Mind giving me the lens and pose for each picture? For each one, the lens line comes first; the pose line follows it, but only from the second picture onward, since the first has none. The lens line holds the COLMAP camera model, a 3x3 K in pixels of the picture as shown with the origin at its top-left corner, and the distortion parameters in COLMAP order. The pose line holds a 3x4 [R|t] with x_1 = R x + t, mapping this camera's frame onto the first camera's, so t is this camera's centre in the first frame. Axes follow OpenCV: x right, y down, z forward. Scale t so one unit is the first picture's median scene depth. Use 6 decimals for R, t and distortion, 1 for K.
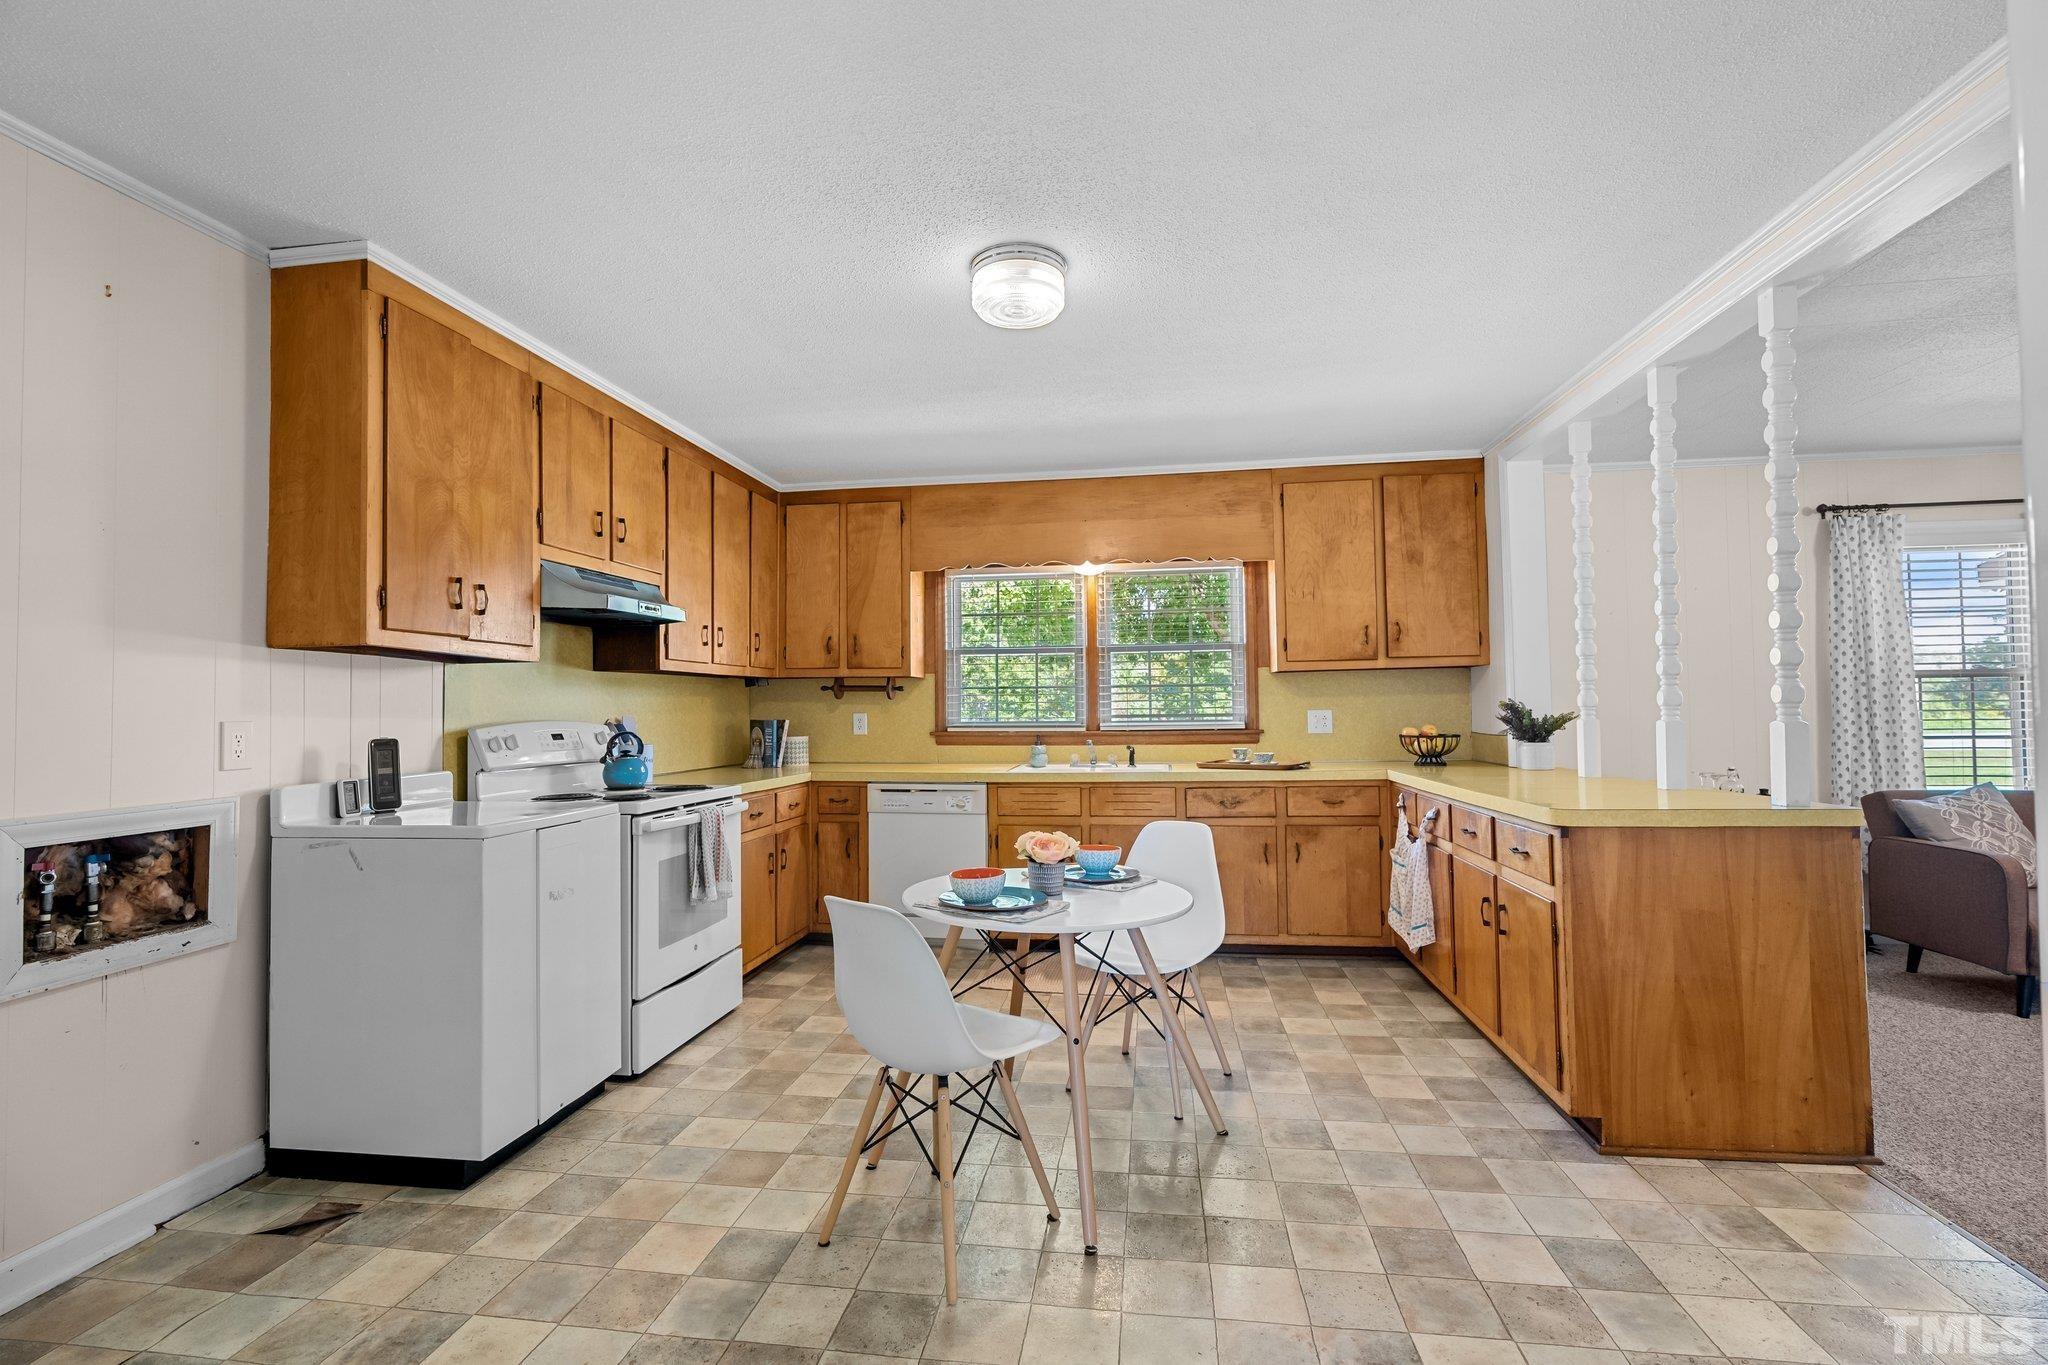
lens RADIAL K [[912.6, 0, 1022.4], [0, 912.6, 680.4], [0, 0, 1]] dist [-0.004815, 0.000419]
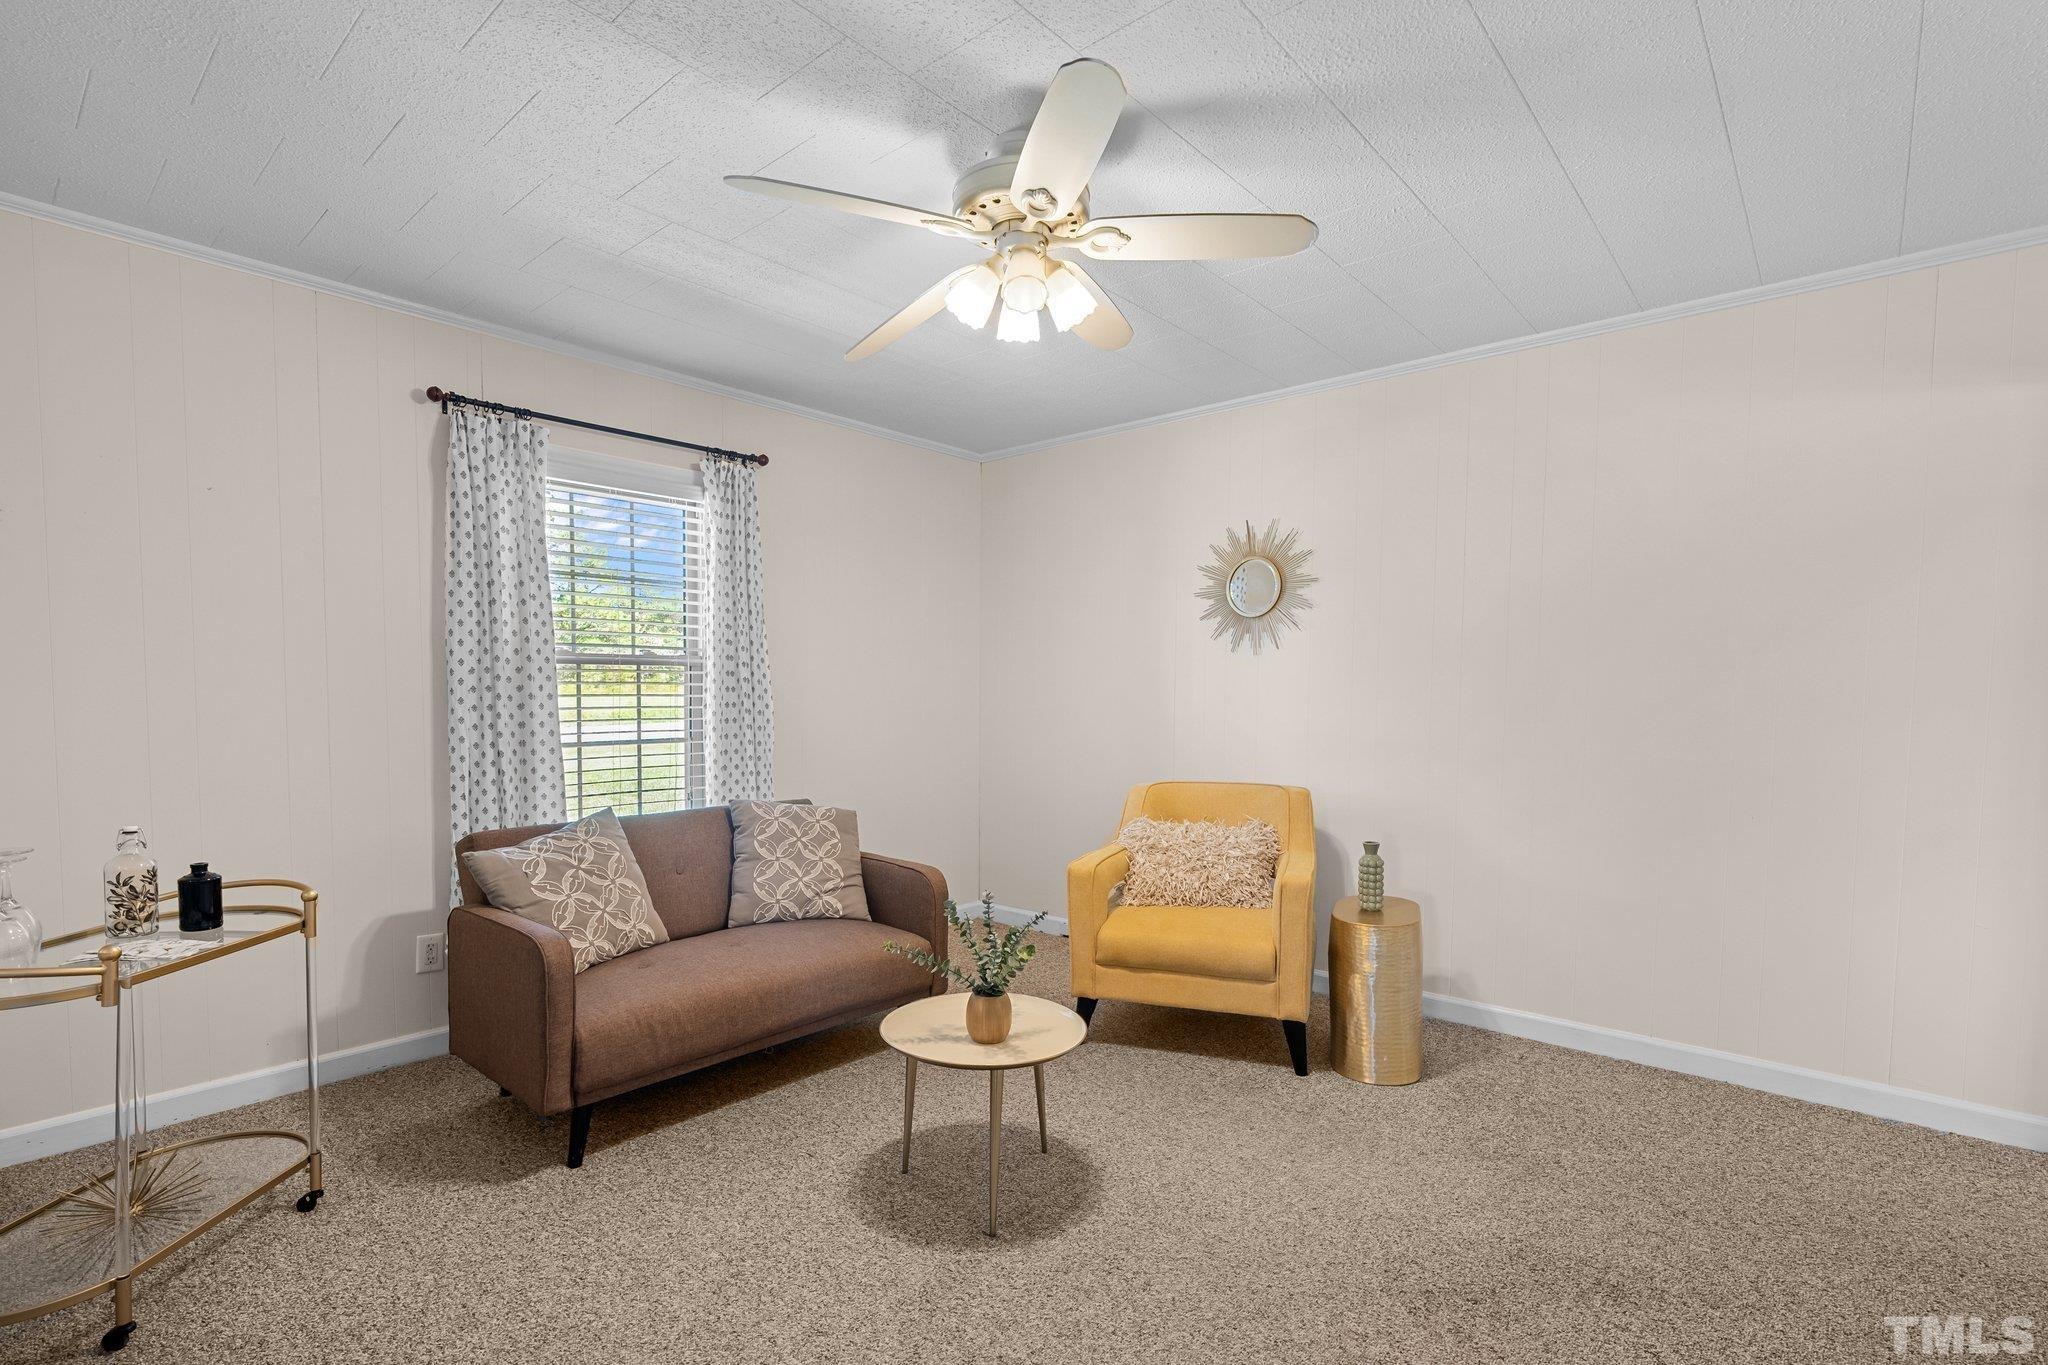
lens RADIAL K [[959.9, 0, 1038.5], [0, 959.9, 735.3], [0, 0, 1]] dist [-0.003892, -0.000109]
pose [[0.536210, -0.030556, 0.843531, 0.541538], [-0.034026, 0.997750, 0.057772, -0.002367], [-0.843399, -0.059680, 0.533964, 0.271098]]
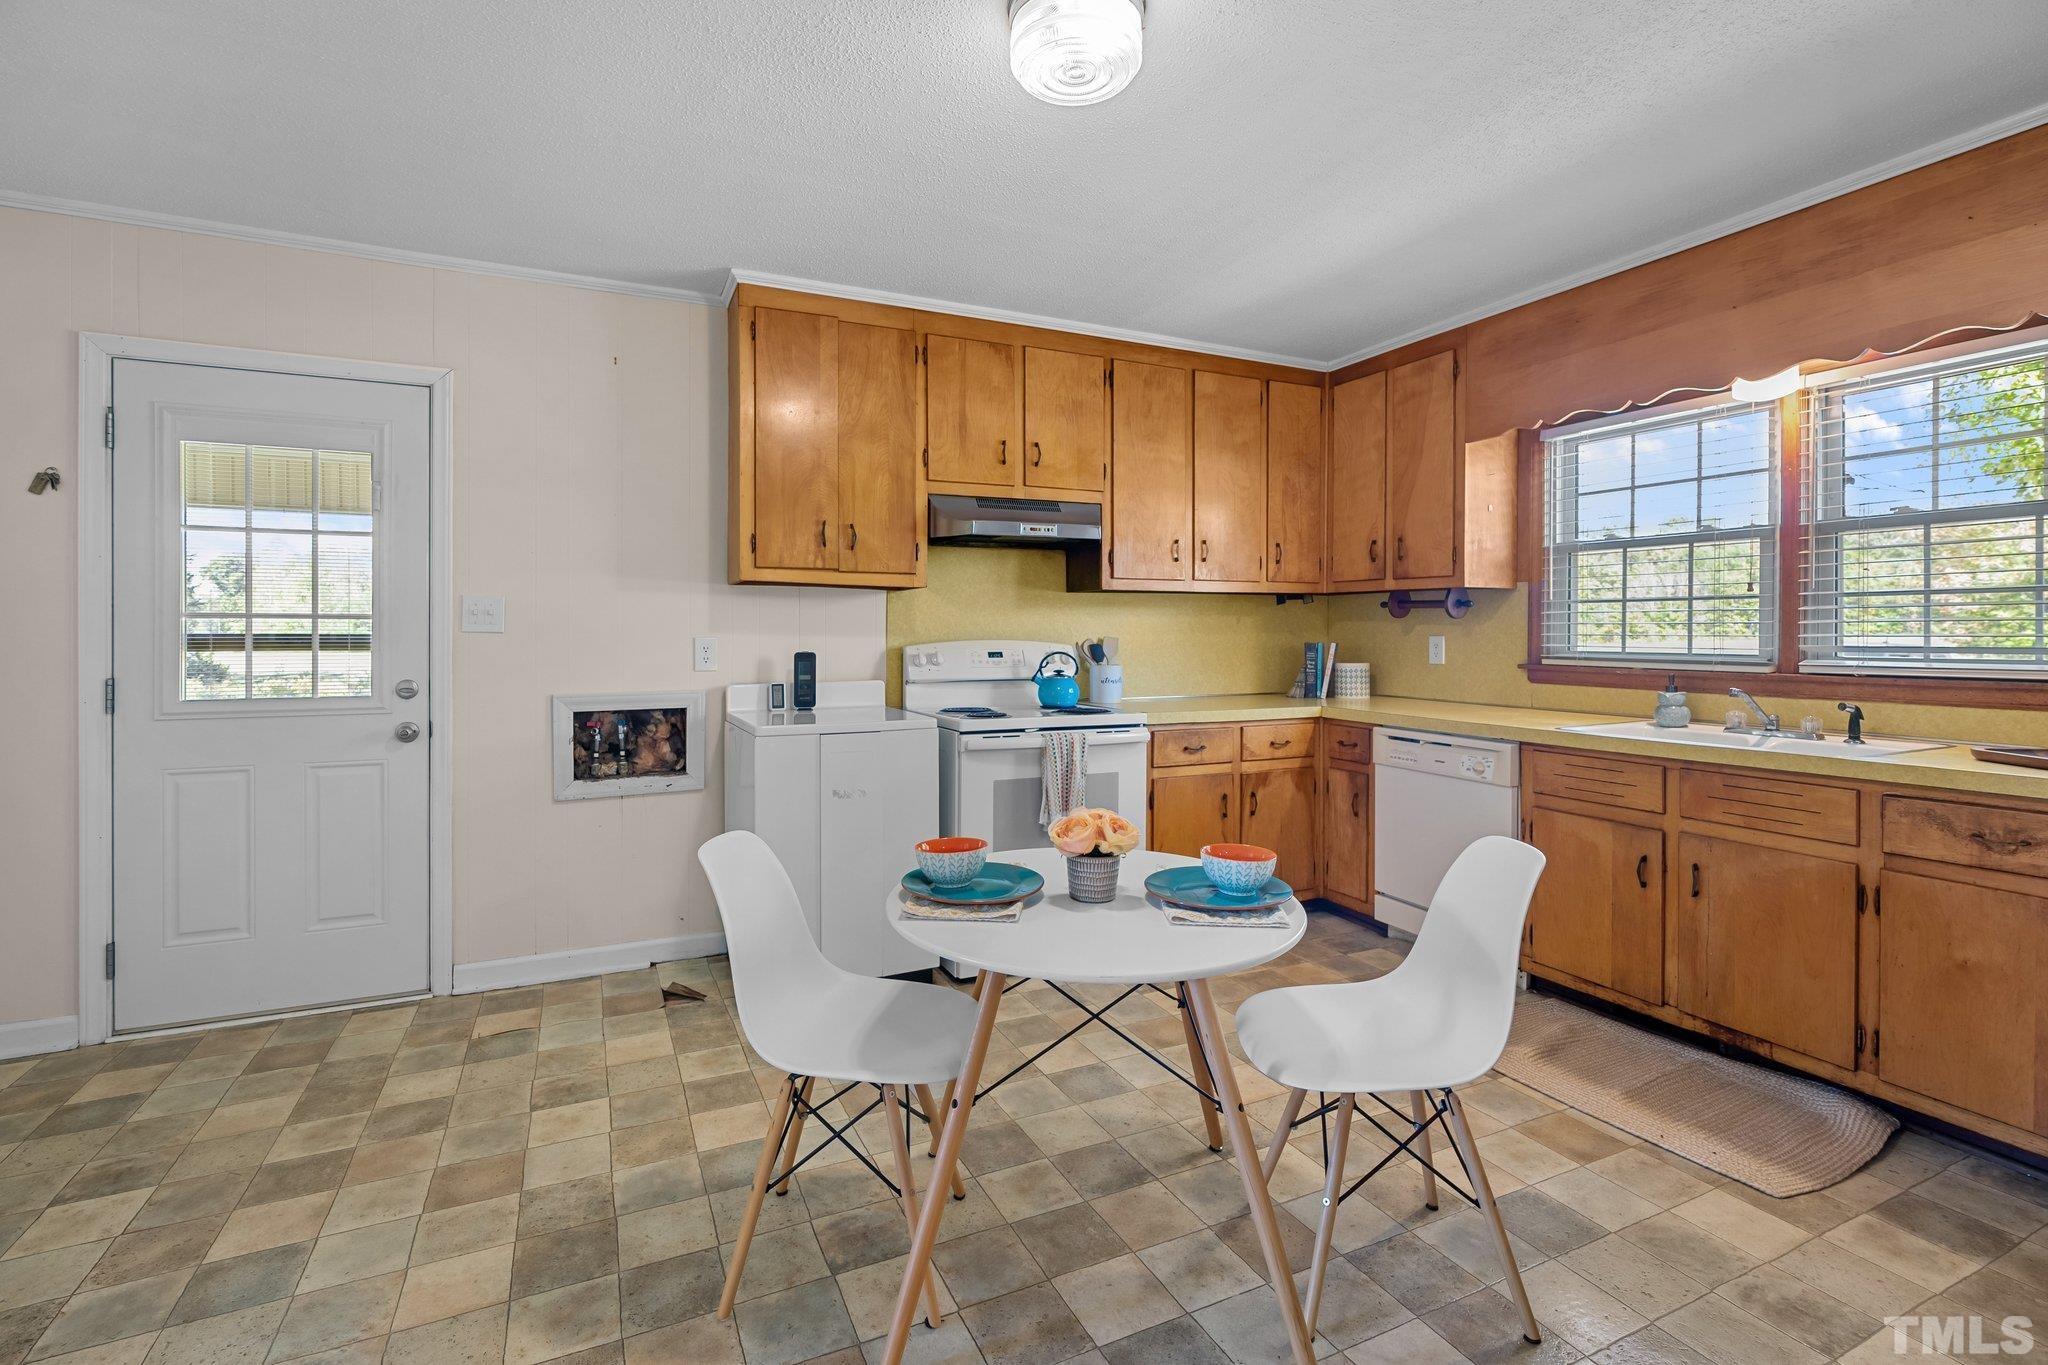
lens RADIAL K [[930.7, 0, 1017.4], [0, 930.7, 640.2], [0, 0, 1]] dist [-0.013594, 0.005704]
pose [[0.552621, 0.017369, -0.833251, 0.335640], [0.021680, 0.999145, 0.035205, 0.004741], [0.833150, -0.037520, 0.551772, 0.322345]]
